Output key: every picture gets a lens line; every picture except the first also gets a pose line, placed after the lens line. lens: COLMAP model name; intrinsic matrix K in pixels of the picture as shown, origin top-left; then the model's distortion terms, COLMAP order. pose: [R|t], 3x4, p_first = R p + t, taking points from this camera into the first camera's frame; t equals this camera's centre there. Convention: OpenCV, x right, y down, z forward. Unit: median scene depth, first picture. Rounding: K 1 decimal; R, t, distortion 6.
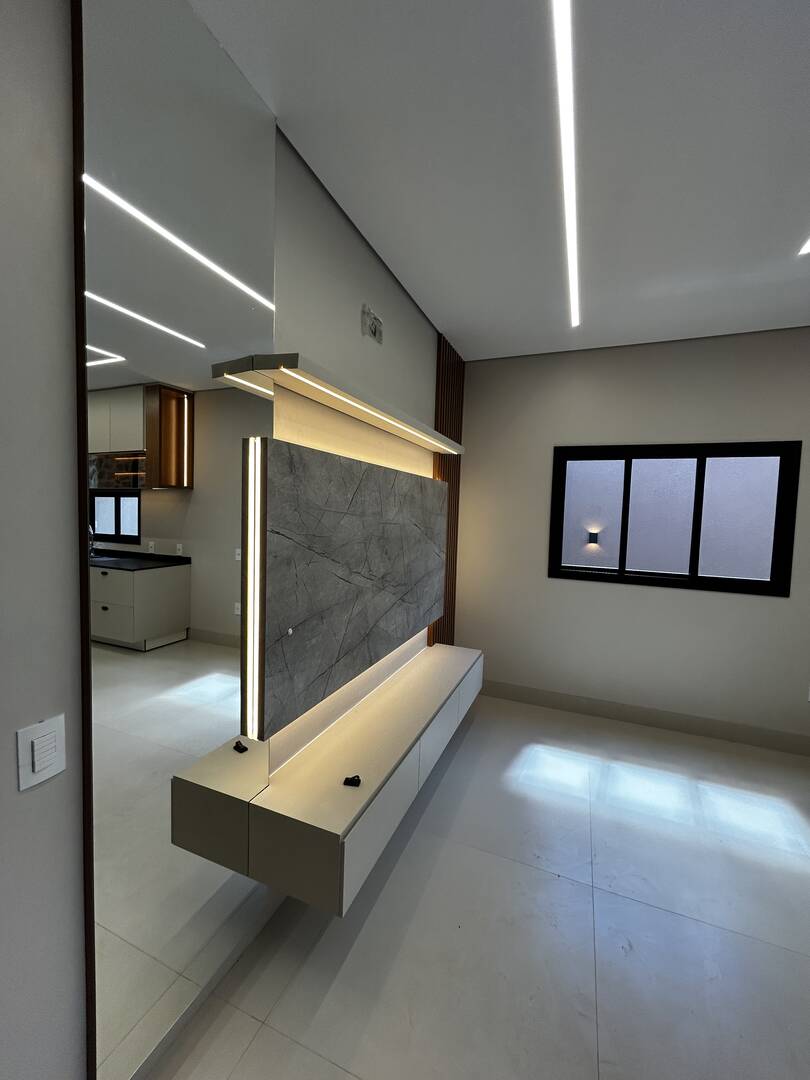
lens RADIAL K [[434.6, 0, 405.0], [0, 434.6, 536.9], [0, 0, 1]] dist [0.000729, -0.000036]
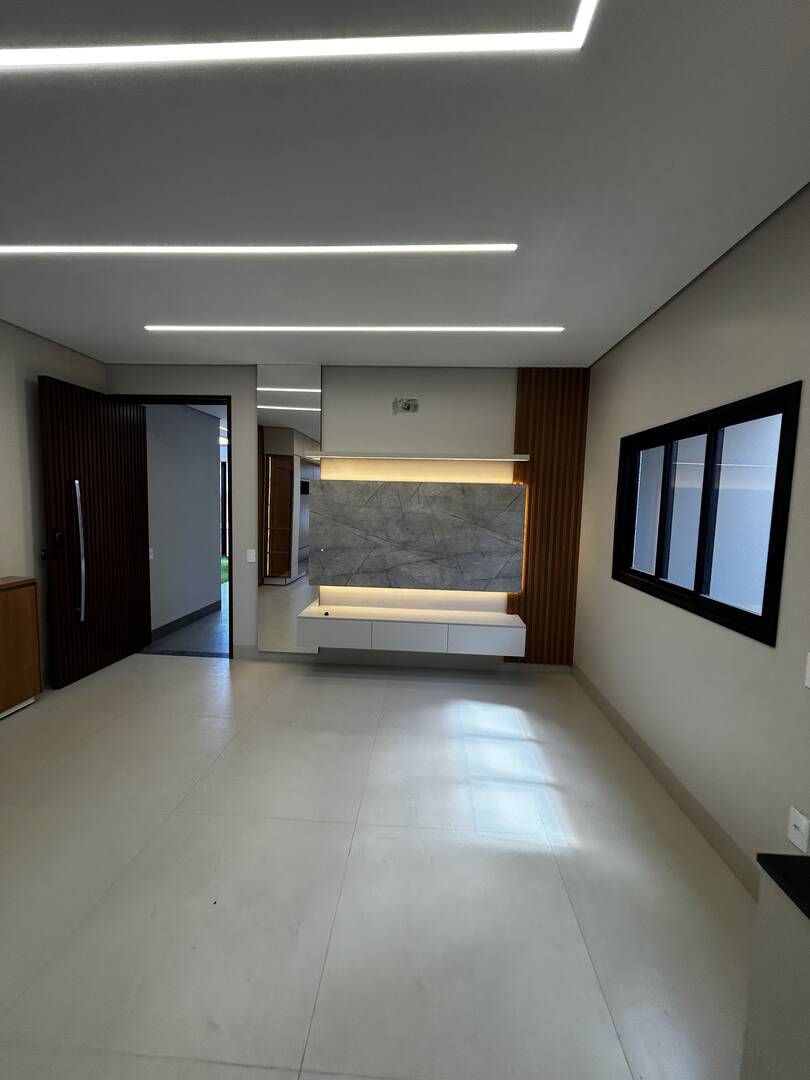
lens RADIAL K [[434.6, 0, 405.0], [0, 434.6, 536.9], [0, 0, 1]] dist [0.000729, -0.000036]
pose [[0.327974, 0.057404, -0.942941, 1.783759], [-0.072237, 0.996754, 0.035554, 0.004608], [0.941921, 0.056455, 0.331056, 0.440923]]
